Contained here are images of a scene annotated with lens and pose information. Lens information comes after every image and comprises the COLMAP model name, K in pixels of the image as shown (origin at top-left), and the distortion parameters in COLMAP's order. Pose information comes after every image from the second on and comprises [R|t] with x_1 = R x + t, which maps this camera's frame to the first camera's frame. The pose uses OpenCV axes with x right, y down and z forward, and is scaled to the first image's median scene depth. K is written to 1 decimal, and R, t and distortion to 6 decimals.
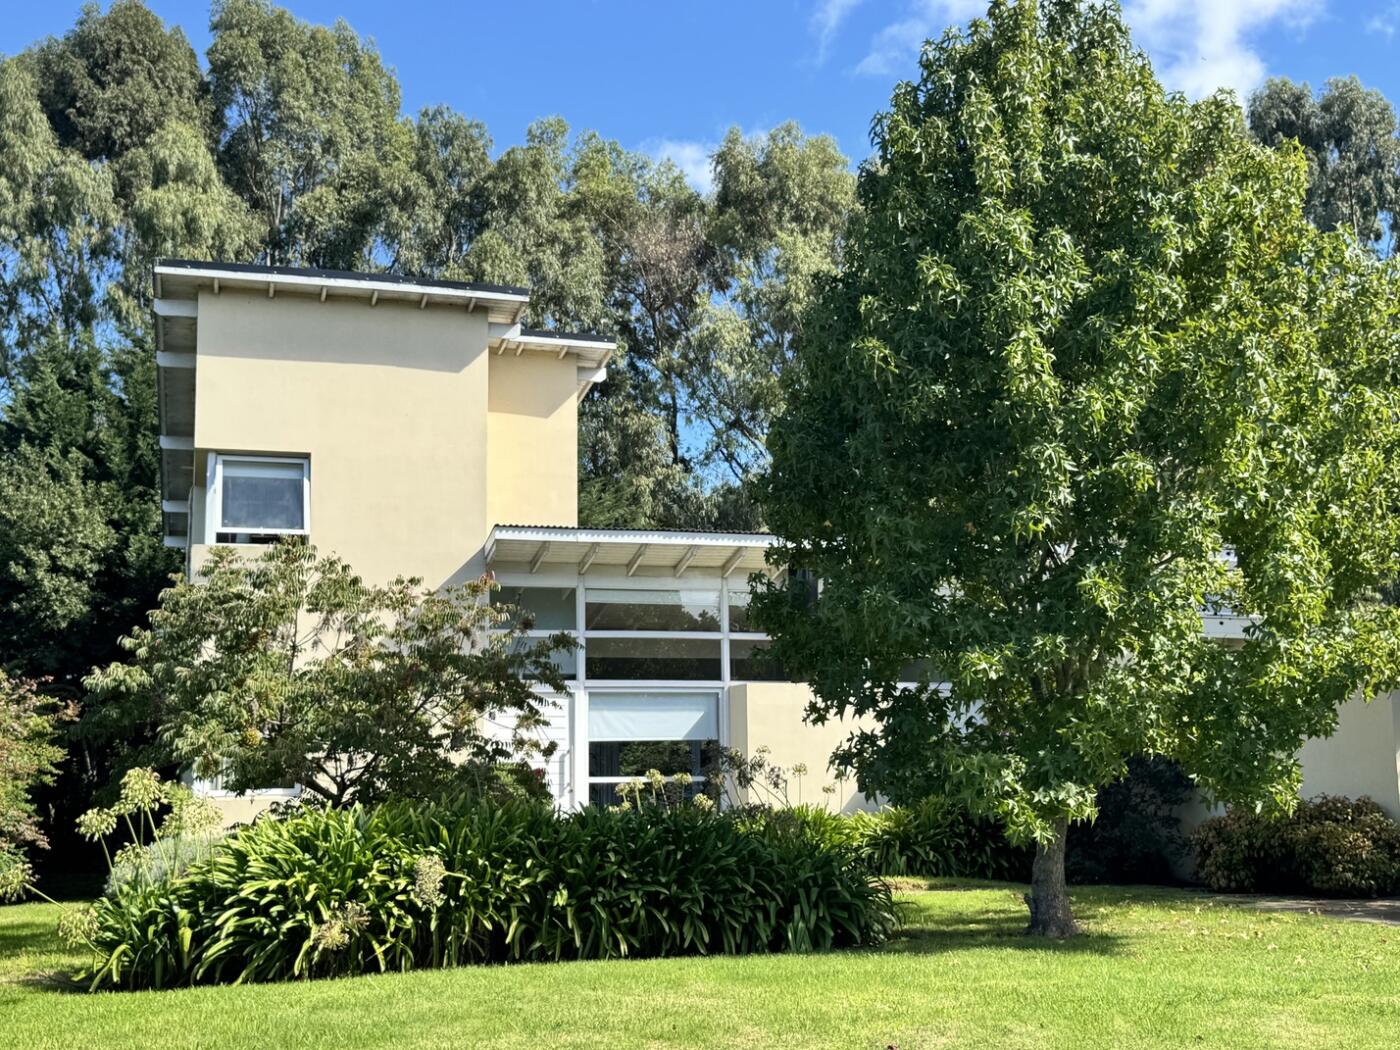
lens RADIAL K [[1689.4, 0, 700.0], [0, 1689.4, 525.0], [0, 0, 1]] dist [0.000877, 0.000042]
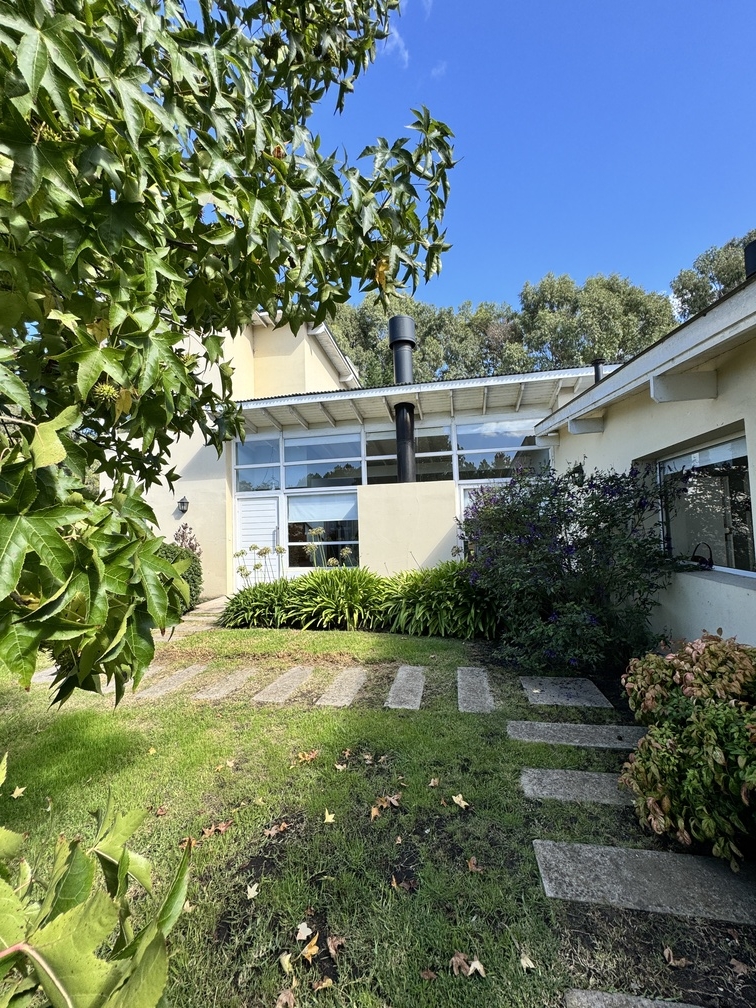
lens RADIAL K [[403.2, 0, 379.1], [0, 403.2, 504.8], [0, 0, 1]] dist [-0.002501, 0.000591]
pose [[0.880086, -0.042831, -0.472878, 0.217410], [0.095386, 0.991568, 0.087715, 0.077619], [0.465134, -0.122302, 0.876751, 0.648464]]
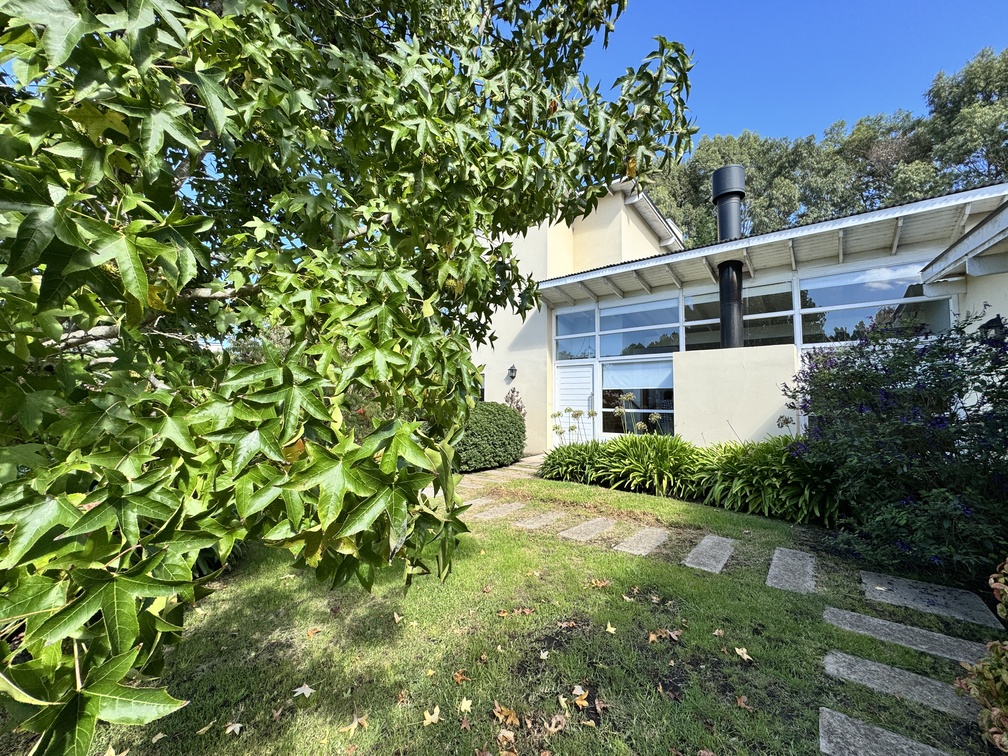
lens RADIAL K [[403.2, 0, 505.1], [0, 403.2, 376.9], [0, 0, 1]] dist [-0.002501, 0.000591]
pose [[0.563455, -0.034048, -0.825445, 0.235887], [0.115210, 0.992626, 0.037699, 0.081649], [0.818074, -0.116341, 0.563222, 0.639374]]
